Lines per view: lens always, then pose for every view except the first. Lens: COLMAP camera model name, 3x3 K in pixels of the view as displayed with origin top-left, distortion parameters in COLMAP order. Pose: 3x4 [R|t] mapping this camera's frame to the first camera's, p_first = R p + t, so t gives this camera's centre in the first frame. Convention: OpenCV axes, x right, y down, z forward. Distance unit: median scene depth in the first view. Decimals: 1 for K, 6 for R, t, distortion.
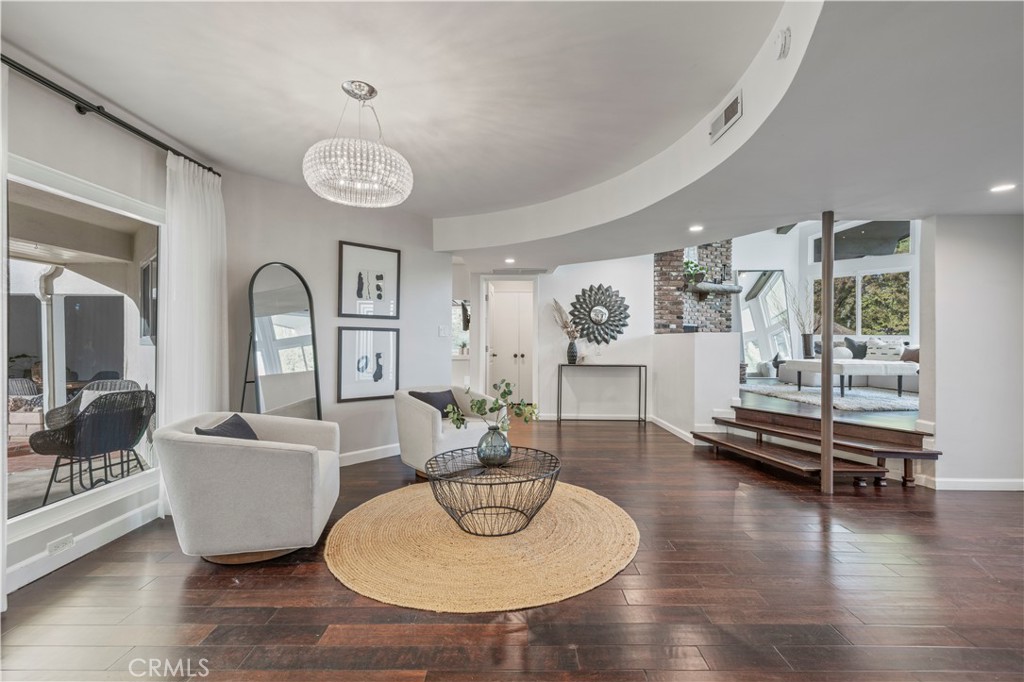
lens RADIAL K [[436.2, 0, 506.8], [0, 436.2, 342.4], [0, 0, 1]] dist [0.004936, -0.000942]
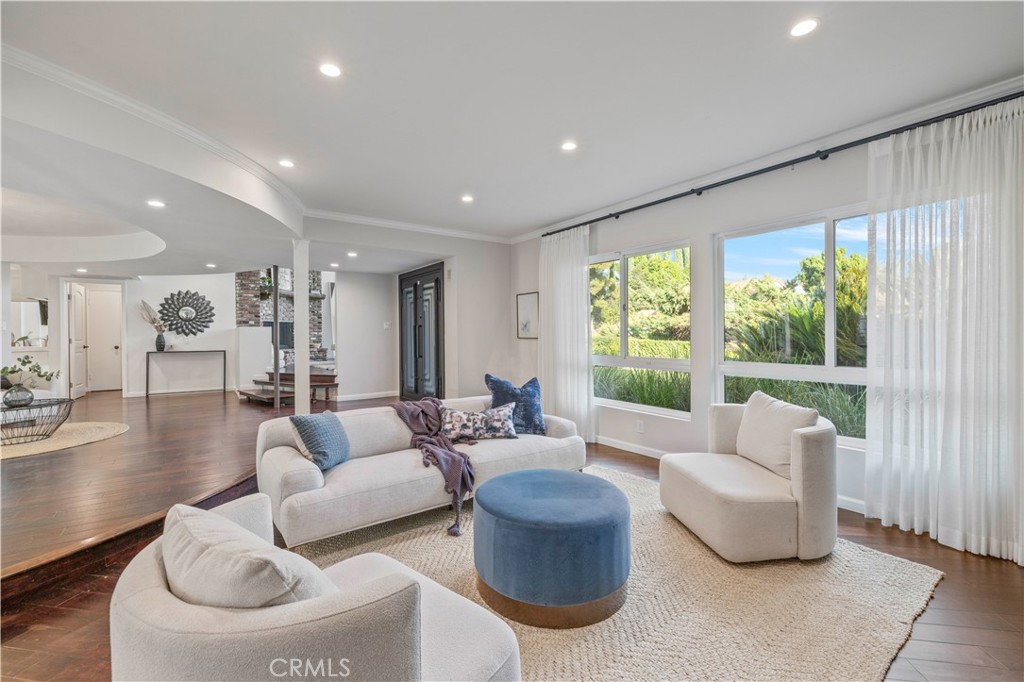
lens RADIAL K [[436.2, 0, 515.6], [0, 436.2, 336.2], [0, 0, 1]] dist [0.004936, -0.000942]
pose [[0.820787, -0.015962, 0.571011, 0.271947], [0.015345, 0.999865, 0.005893, 0.013196], [-0.571028, 0.003925, 0.820921, -0.657201]]
